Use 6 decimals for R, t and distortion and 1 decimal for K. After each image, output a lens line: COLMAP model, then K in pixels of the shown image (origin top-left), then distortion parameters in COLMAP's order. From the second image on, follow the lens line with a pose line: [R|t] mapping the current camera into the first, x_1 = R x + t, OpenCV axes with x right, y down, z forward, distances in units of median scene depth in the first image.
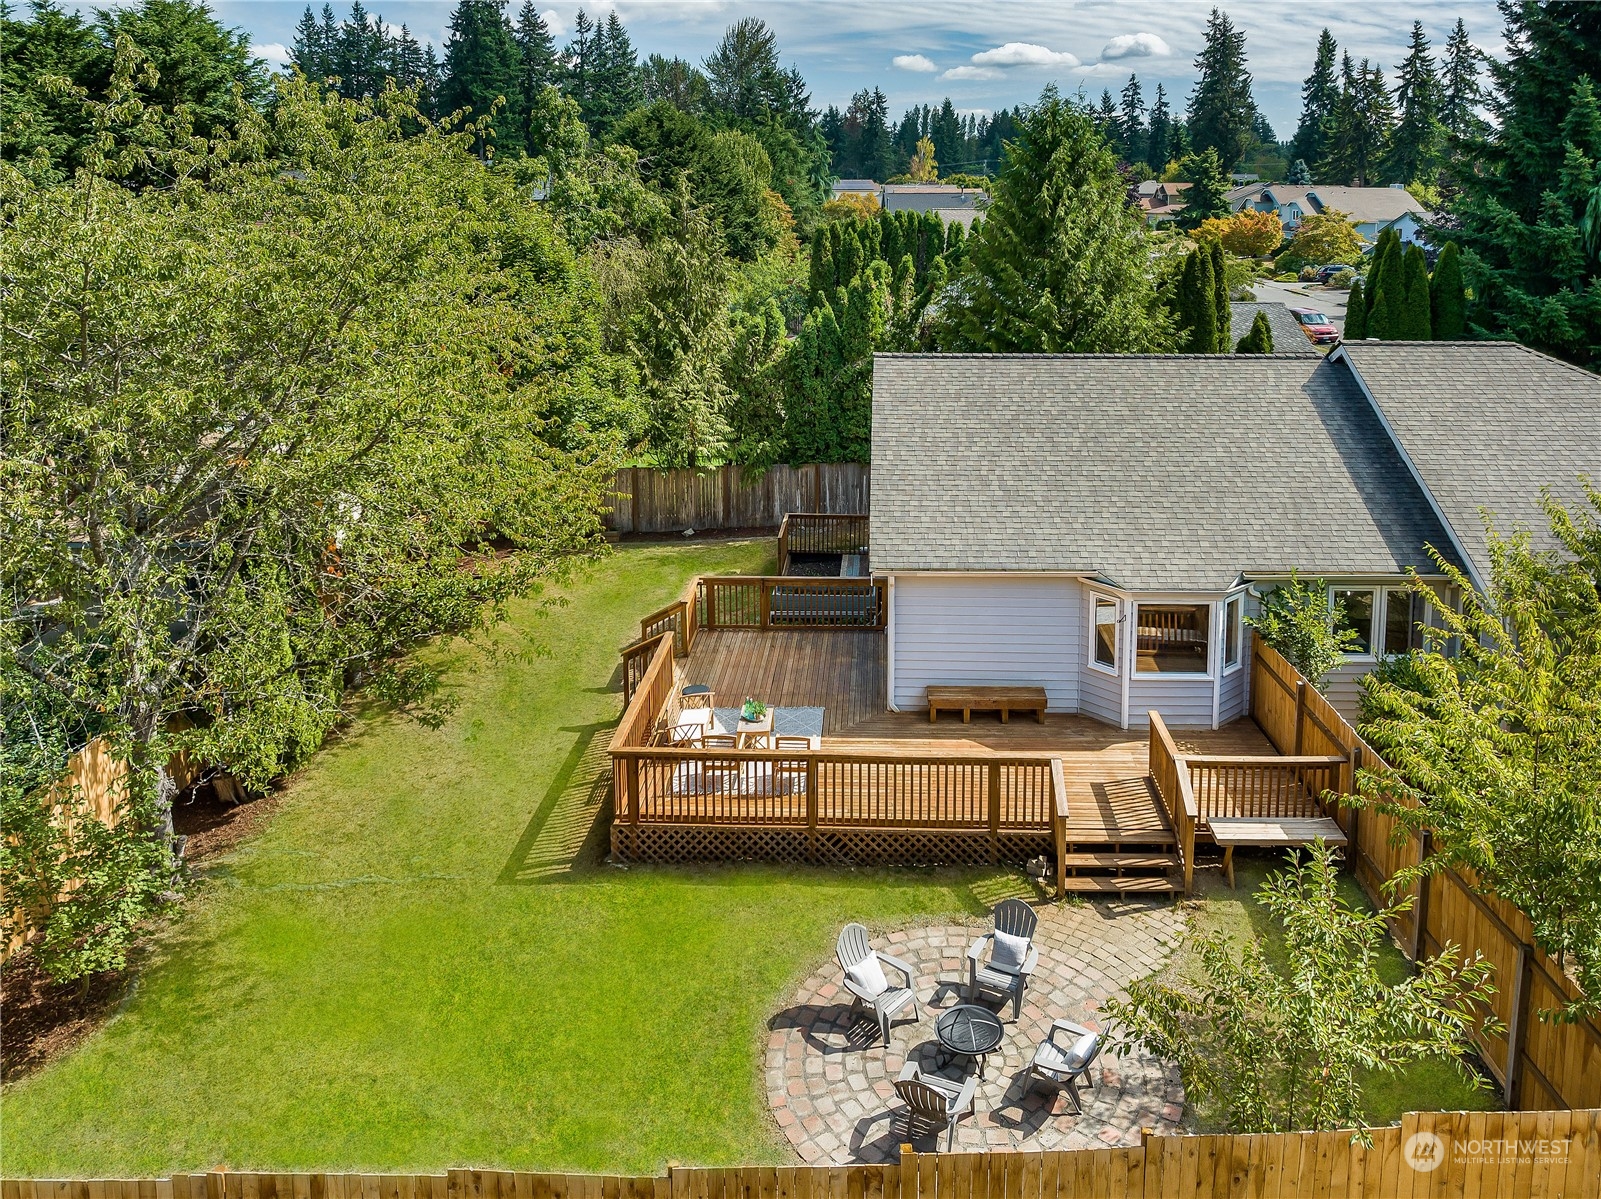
lens RADIAL K [[1088.3, 0, 786.3], [0, 1088.3, 517.9], [0, 0, 1]] dist [-0.034136, 0.002469]
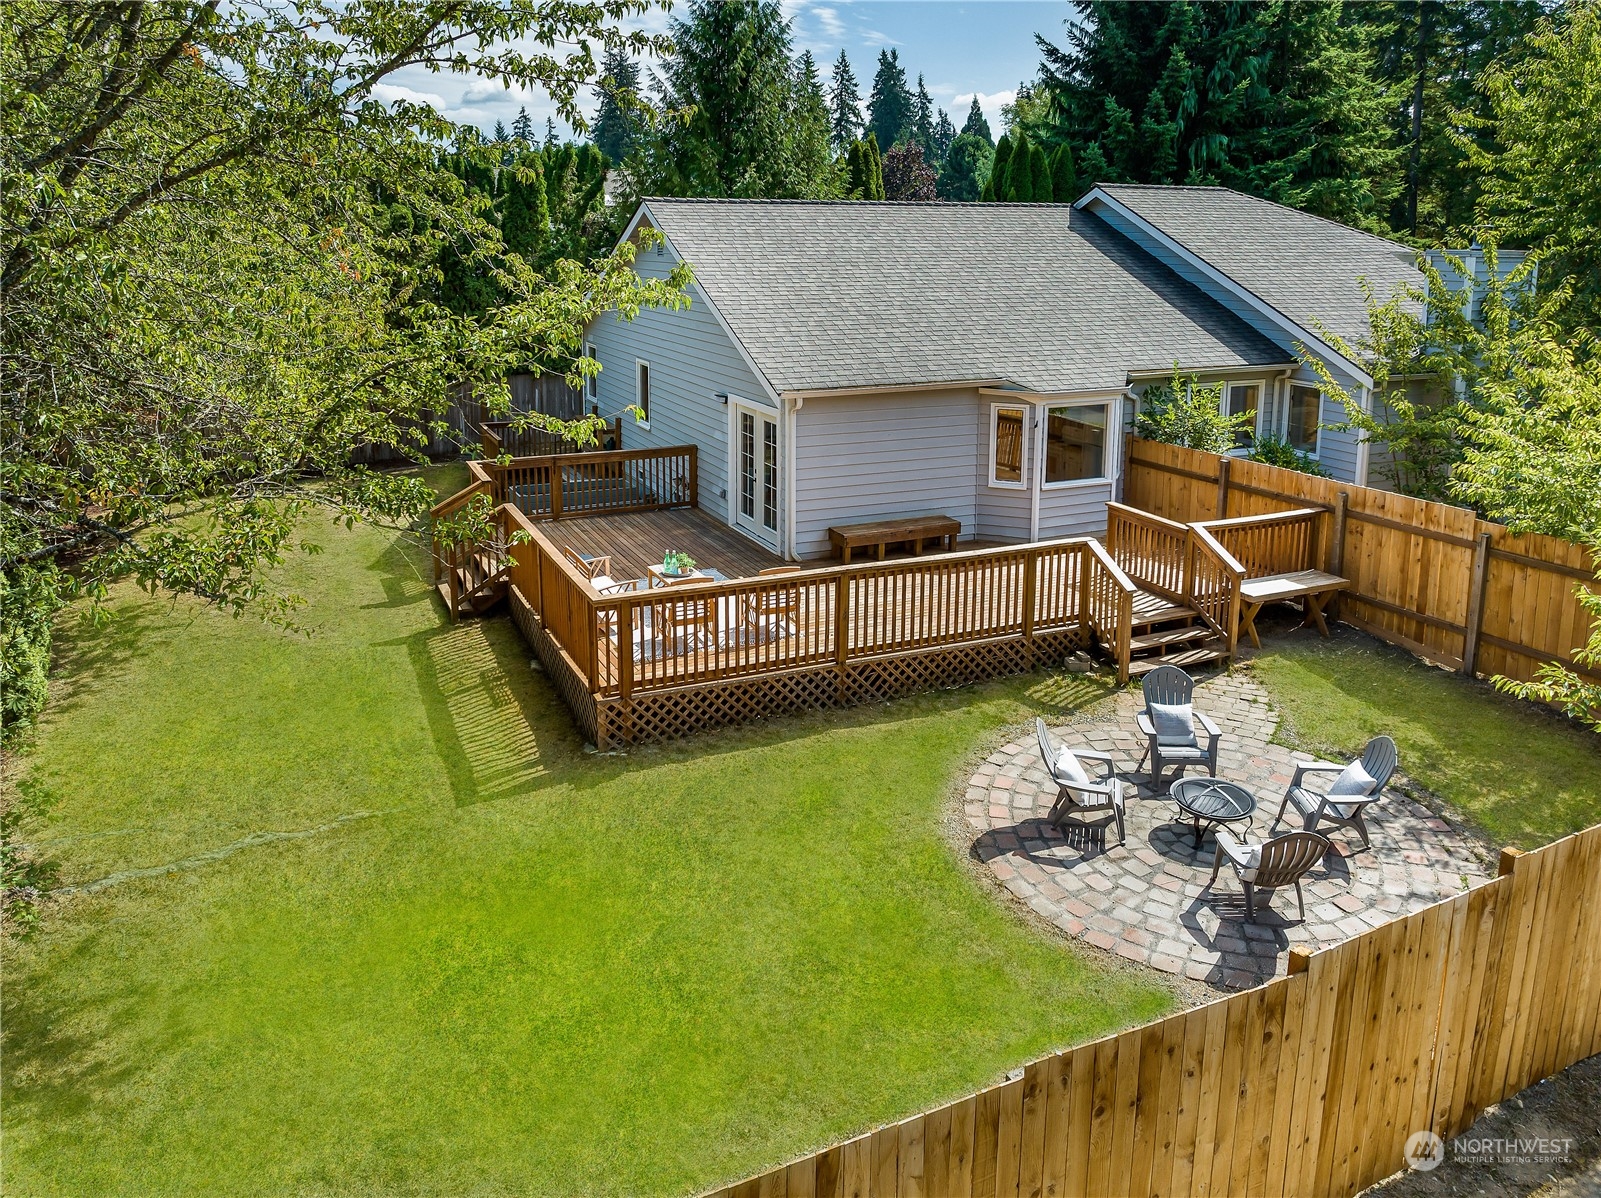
lens RADIAL K [[1088.3, 0, 786.3], [0, 1088.3, 517.4], [0, 0, 1]] dist [-0.034136, 0.002469]
pose [[0.908966, -0.096834, 0.405468, -0.341998], [0.086121, 0.995284, 0.044632, 0.135033], [-0.407878, -0.005650, 0.913019, 0.259978]]
